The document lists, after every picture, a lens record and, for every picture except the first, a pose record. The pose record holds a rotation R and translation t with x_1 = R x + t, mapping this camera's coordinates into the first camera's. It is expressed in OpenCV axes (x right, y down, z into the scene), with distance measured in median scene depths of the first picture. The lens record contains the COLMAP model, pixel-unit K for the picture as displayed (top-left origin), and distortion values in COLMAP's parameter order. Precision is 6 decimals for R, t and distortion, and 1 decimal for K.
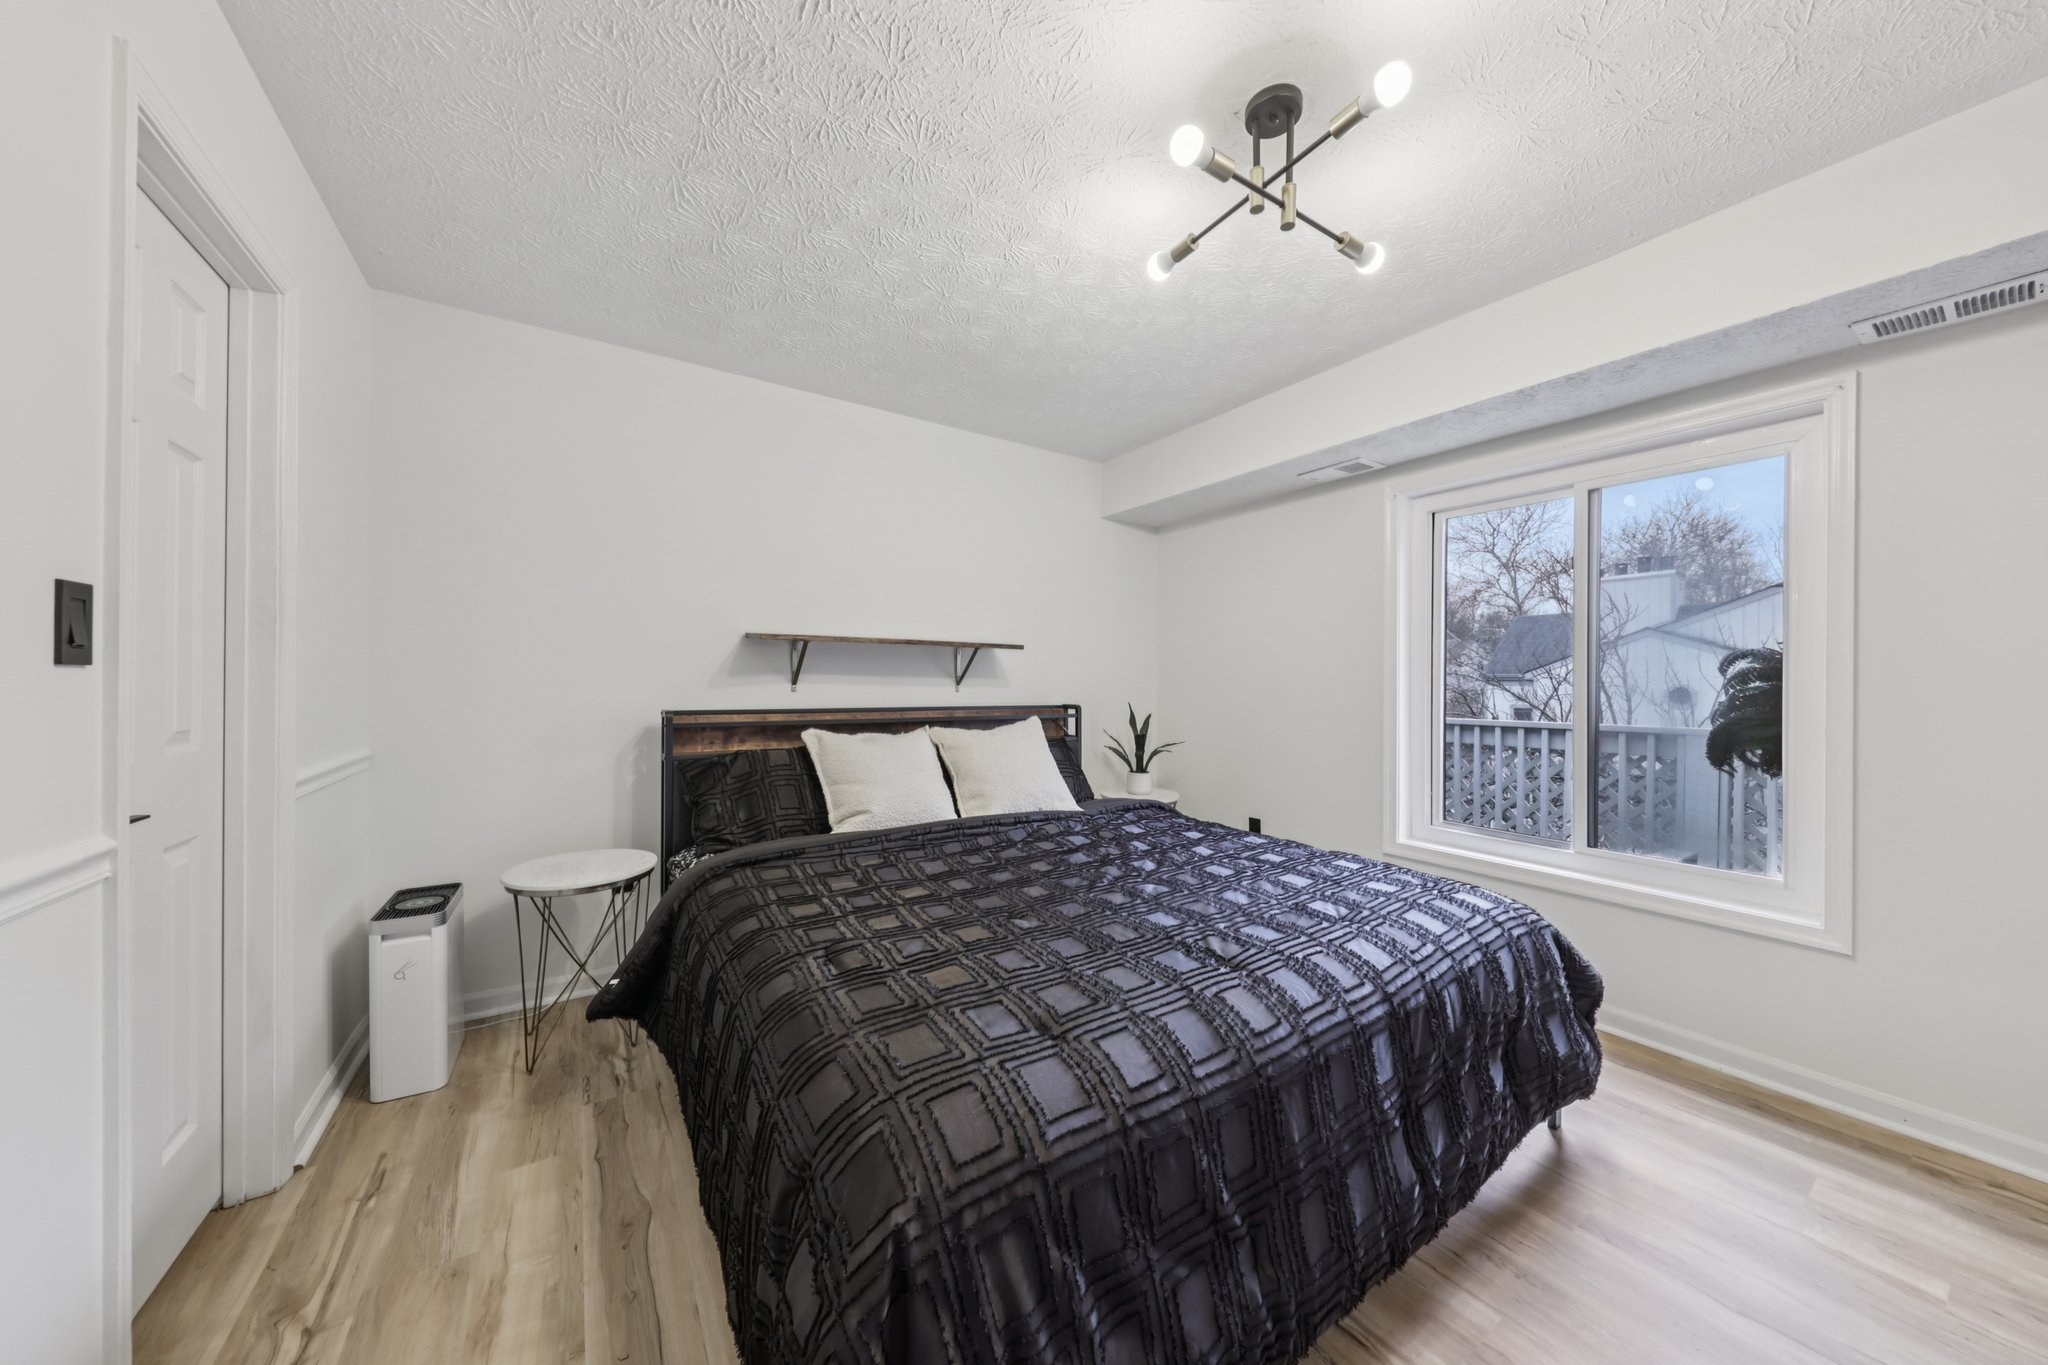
lens RADIAL K [[674.8, 0, 1040.3], [0, 674.8, 684.4], [0, 0, 1]] dist [0.000611, -0.003009]
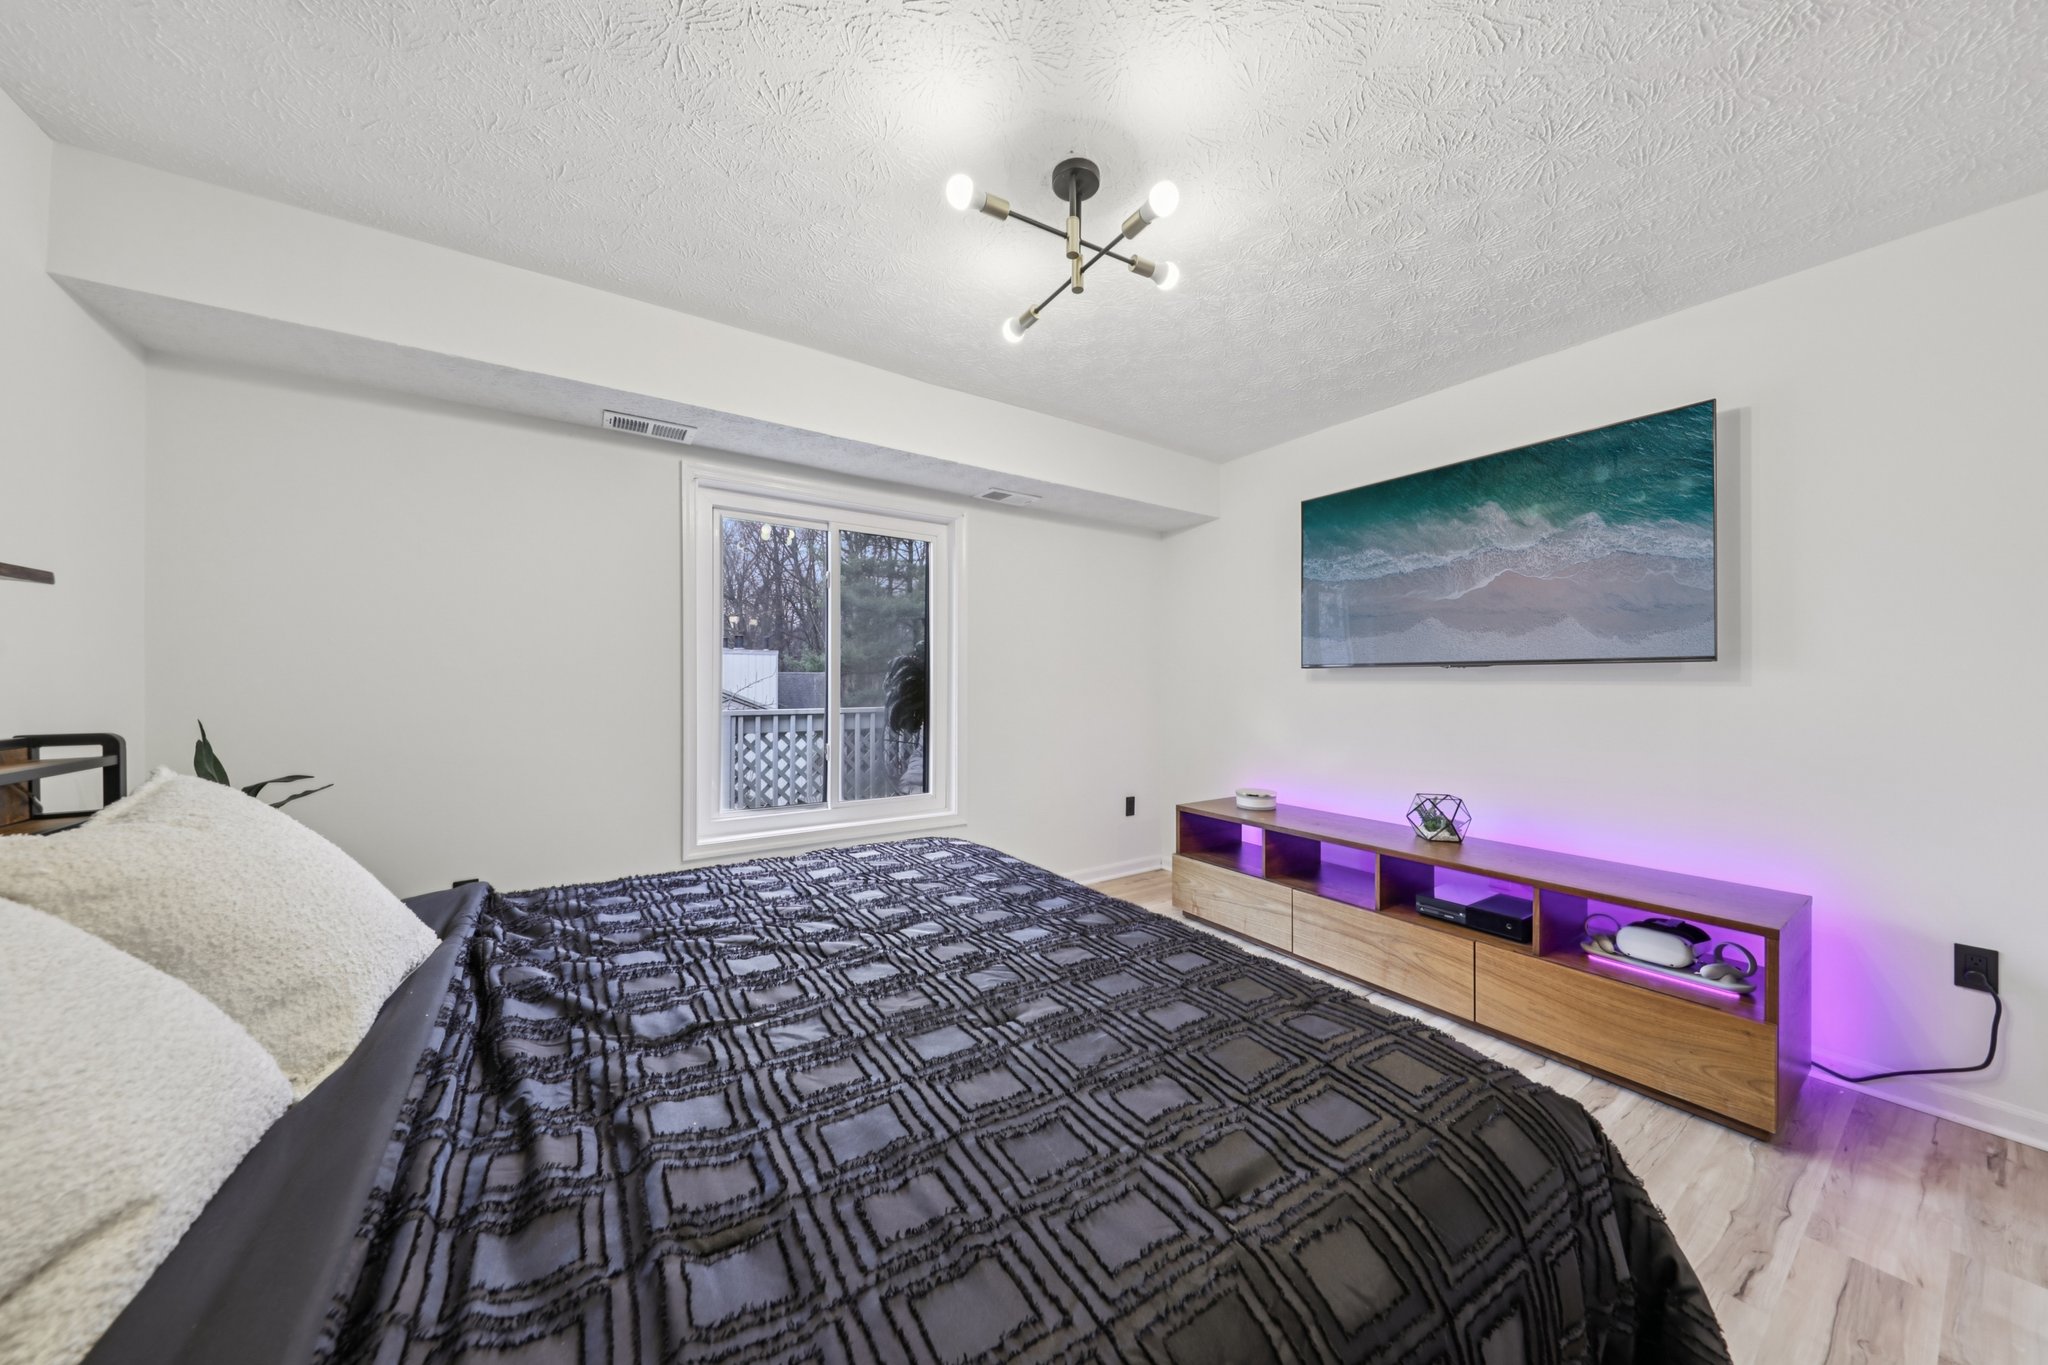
lens RADIAL K [[655.1, 0, 1013.5], [0, 655.1, 679.9], [0, 0, 1]] dist [0.000040, -0.002979]
pose [[0.011110, -0.008432, 0.999903, -0.435847], [0.001325, 0.999964, 0.008418, -0.005728], [-0.999937, 0.001231, 0.011121, 0.614658]]
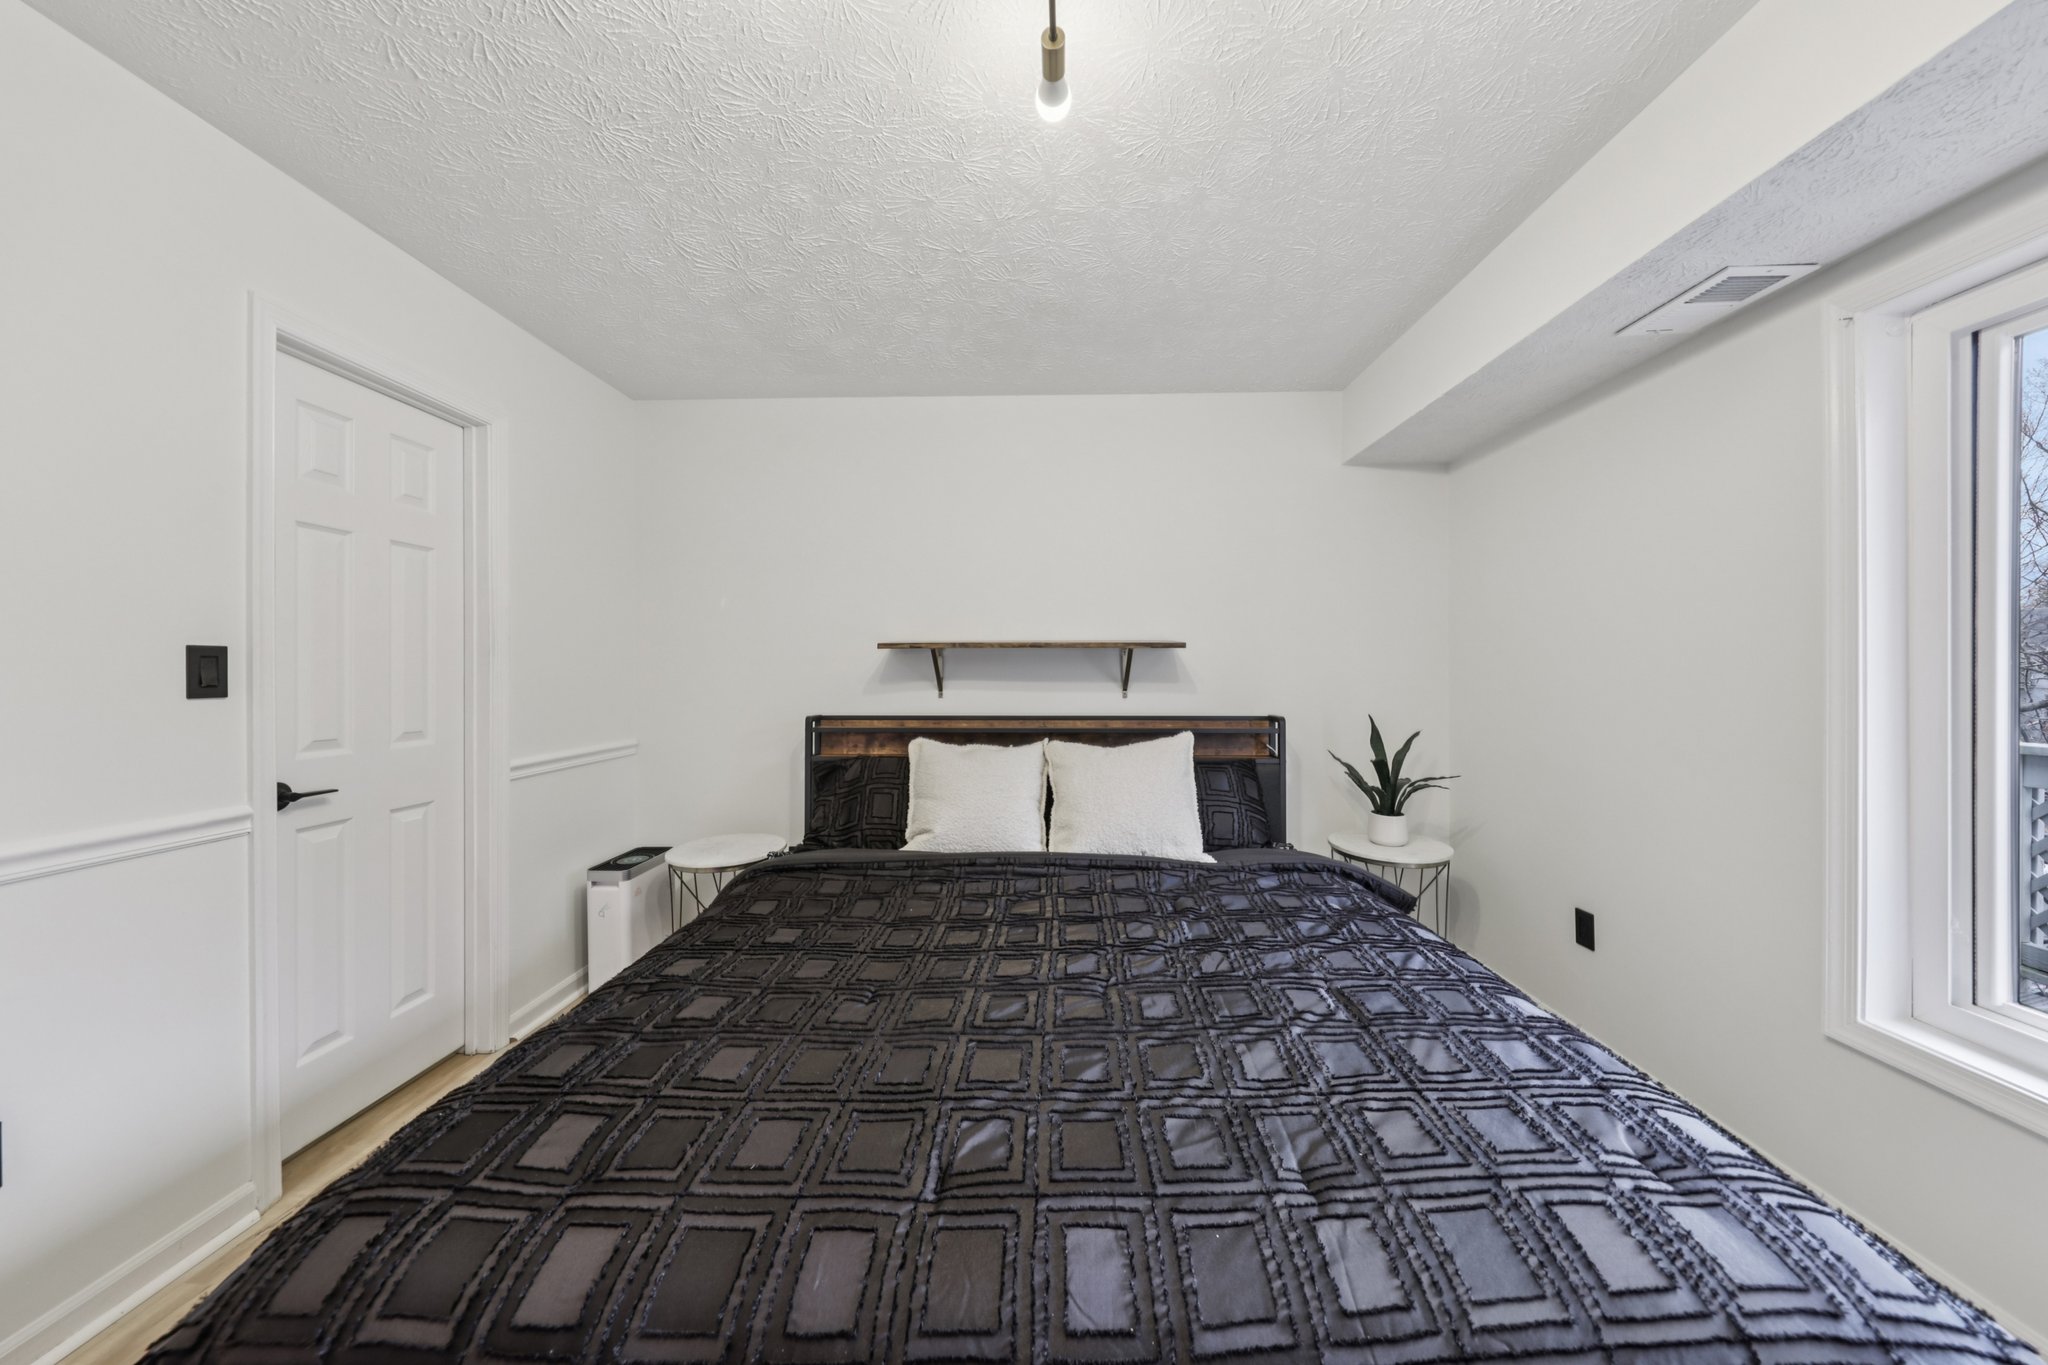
lens RADIAL K [[687.4, 0, 1021.6], [0, 687.4, 676.3], [0, 0, 1]] dist [-0.000166, -0.003498]
pose [[0.811228, -0.001664, -0.584727, 0.364787], [0.003975, 0.999989, 0.002670, -0.025902], [0.584716, -0.004490, 0.811226, 0.268996]]
